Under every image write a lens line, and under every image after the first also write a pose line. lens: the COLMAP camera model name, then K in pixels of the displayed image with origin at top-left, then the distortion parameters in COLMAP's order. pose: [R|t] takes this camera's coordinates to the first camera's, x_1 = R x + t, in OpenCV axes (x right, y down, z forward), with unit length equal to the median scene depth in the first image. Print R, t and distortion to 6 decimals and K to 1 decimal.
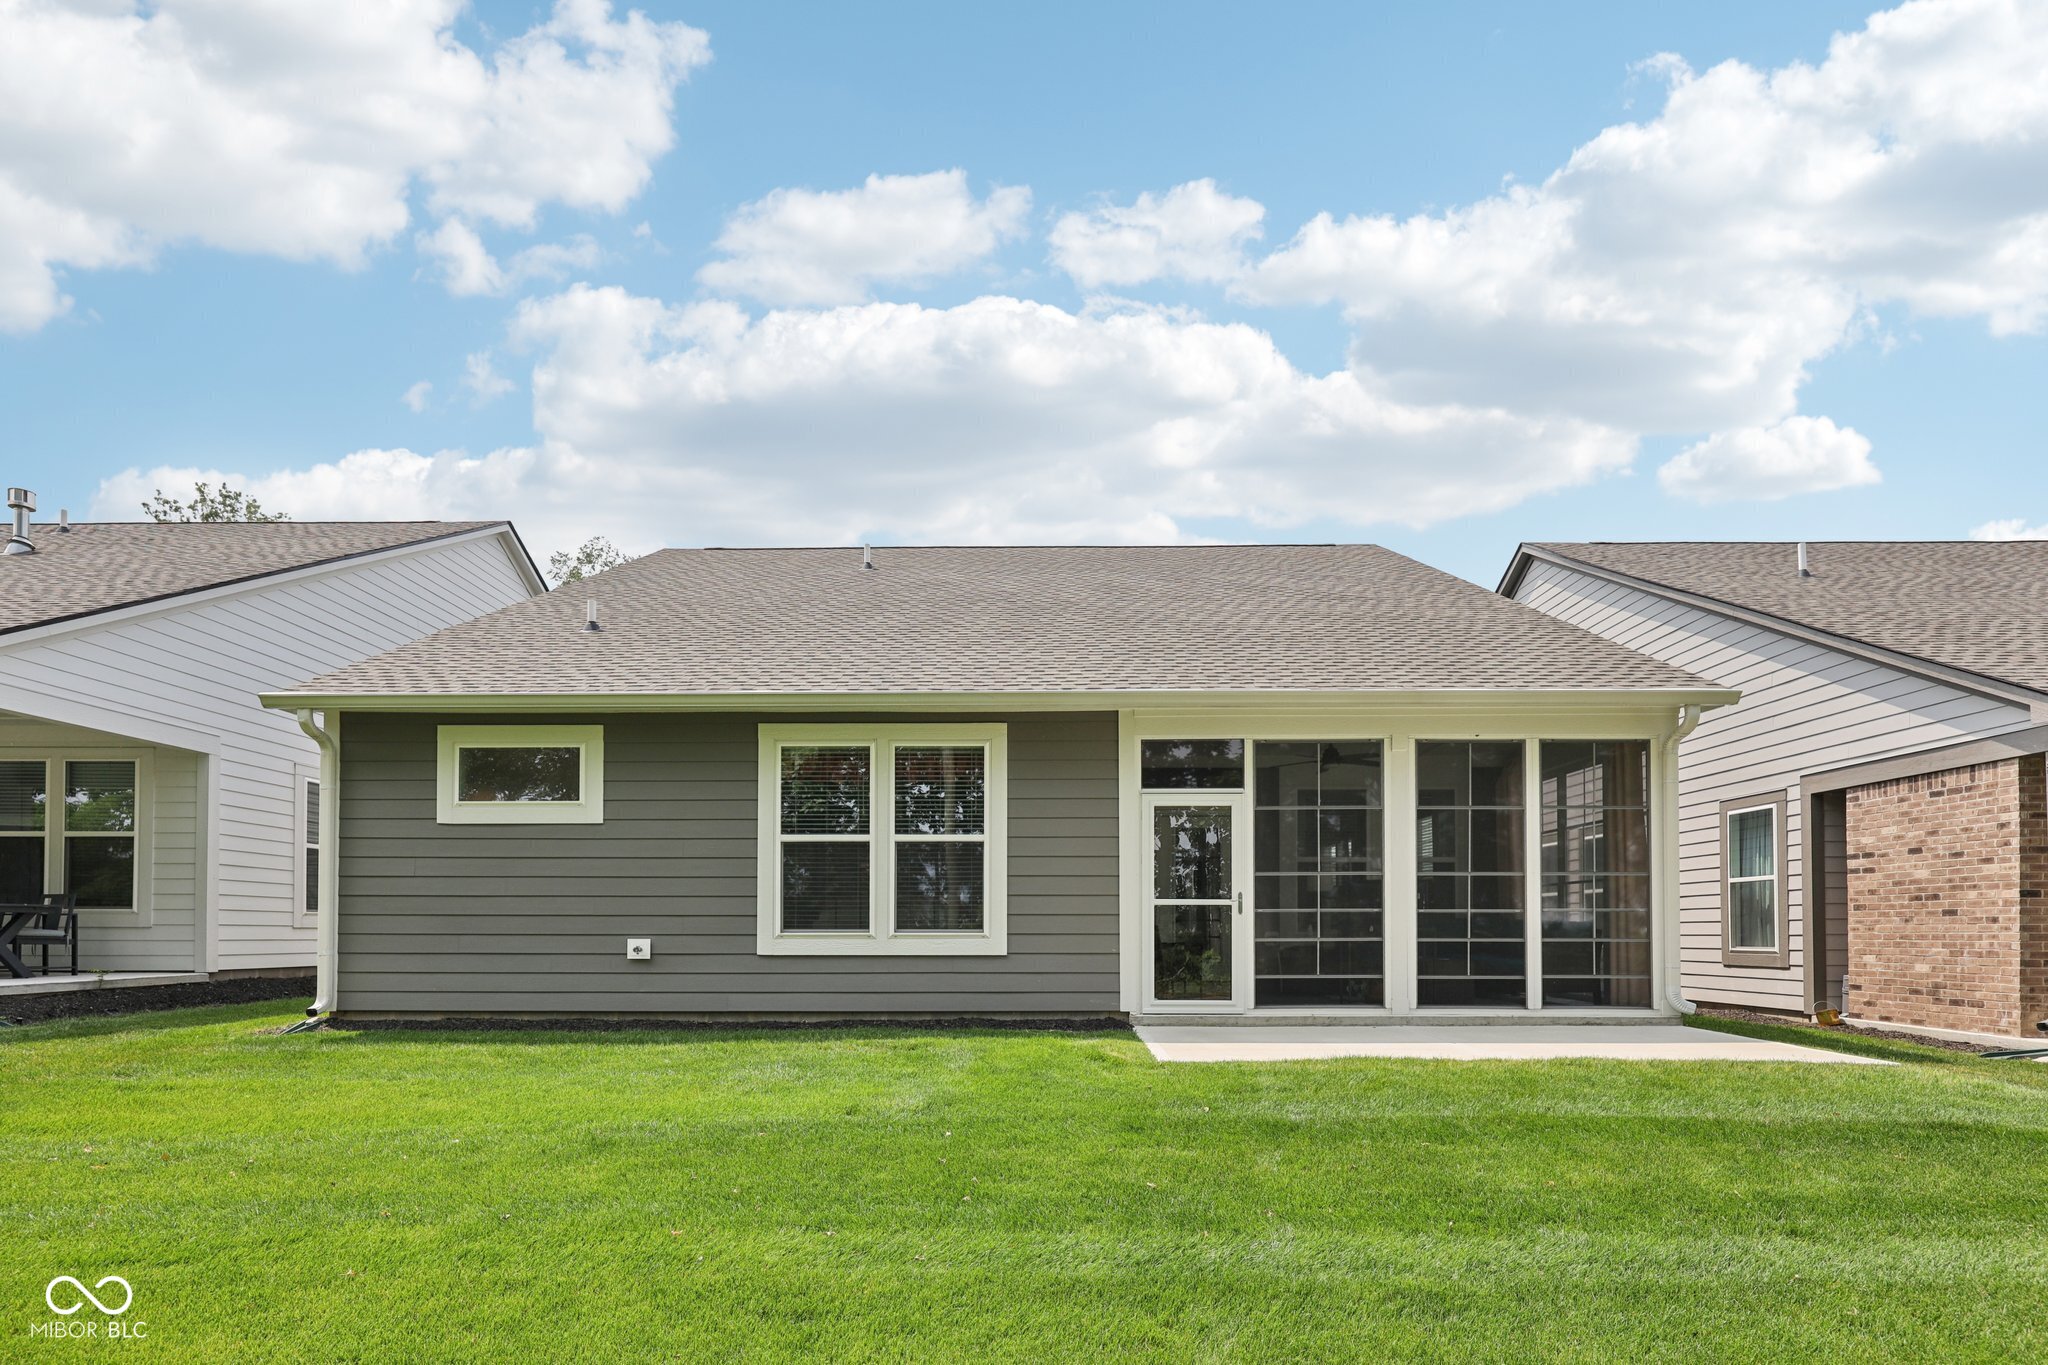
lens RADIAL K [[1042.8, 0, 955.8], [0, 1042.8, 766.7], [0, 0, 1]] dist [-0.001429, 0.002251]
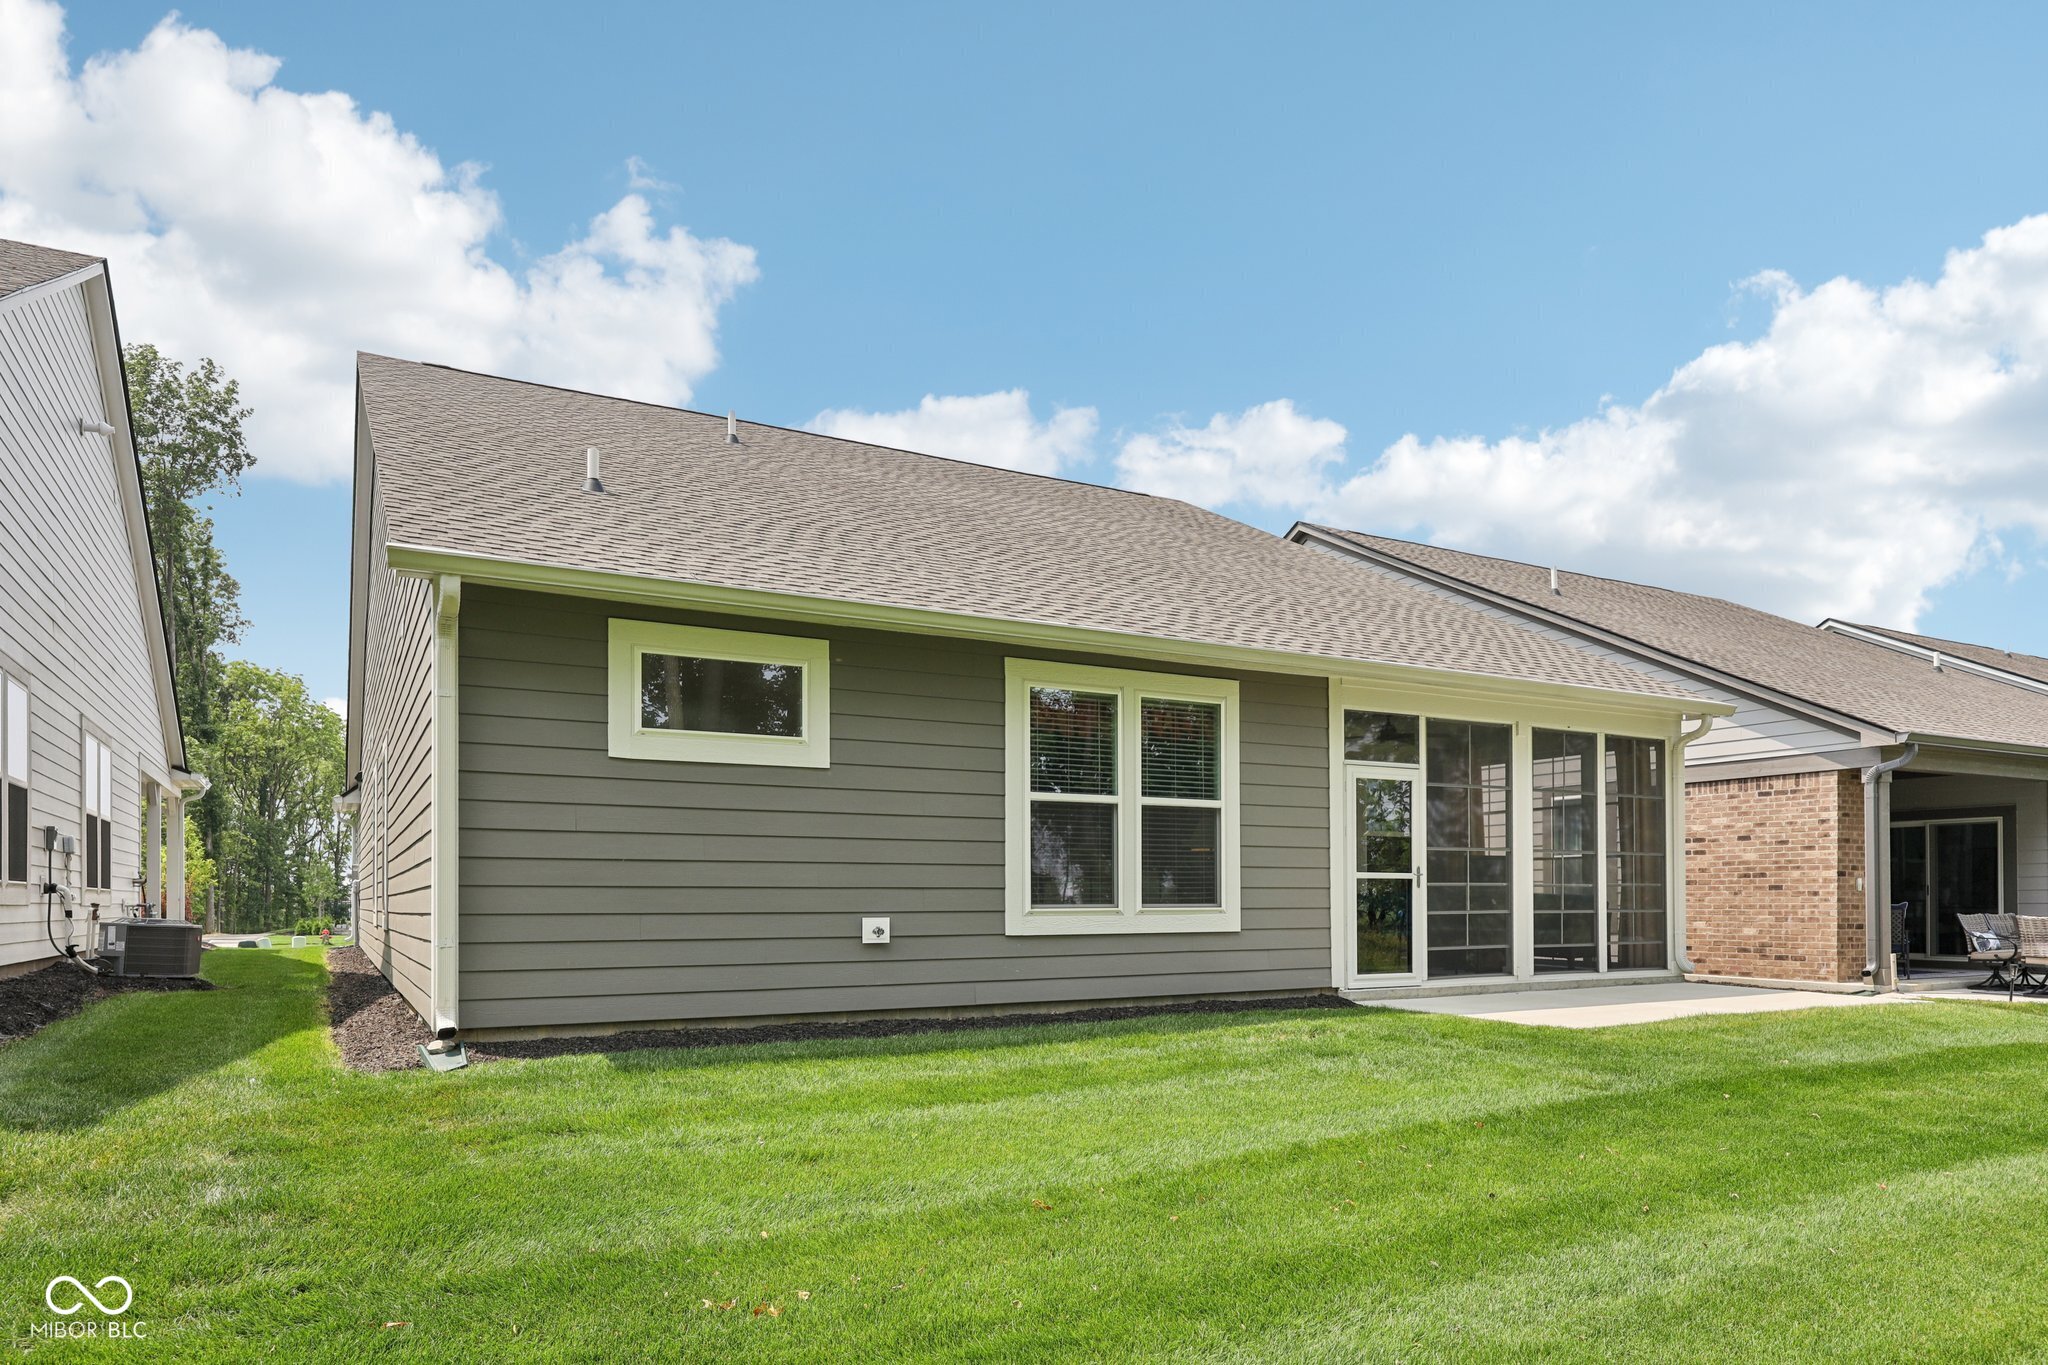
lens RADIAL K [[1285.9, 0, 954.7], [0, 1285.9, 707.8], [0, 0, 1]] dist [0.004092, 0.002958]
pose [[0.868440, 0.070401, 0.490770, -0.735185], [-0.074276, 0.997170, -0.011610, 0.013923], [-0.490199, -0.026370, 0.871212, 0.129327]]
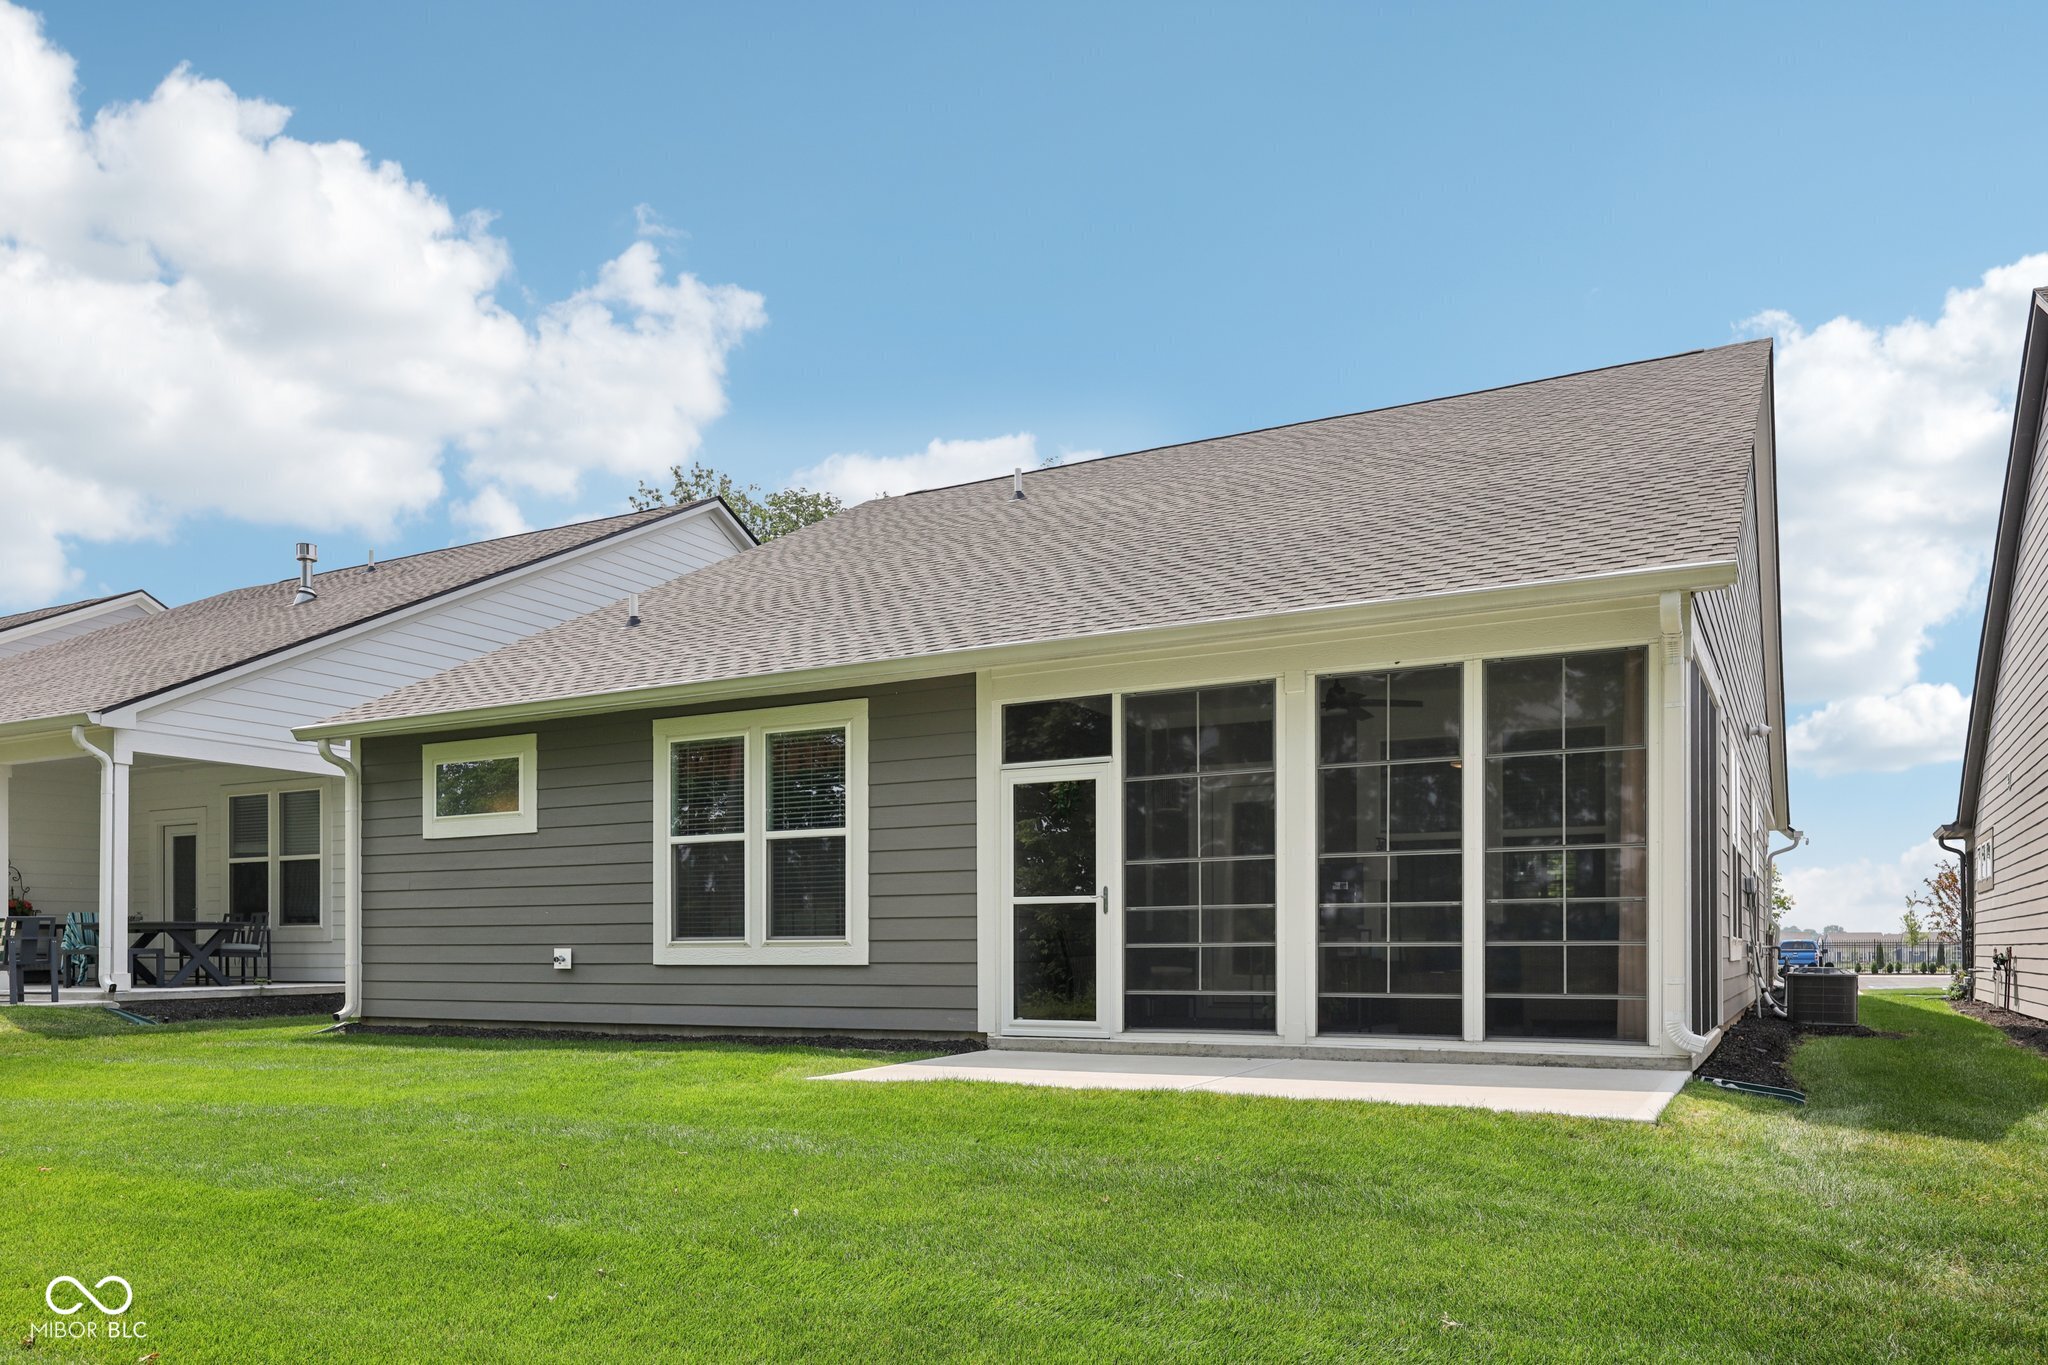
lens RADIAL K [[1414.8, 0, 1056.2], [0, 1414.8, 718.1], [0, 0, 1]] dist [0.006102, -0.003029]
pose [[0.892059, -0.077626, -0.445202, 0.718958], [0.079183, 0.996745, -0.015134, 0.005275], [0.444928, -0.021752, 0.895302, 0.015401]]
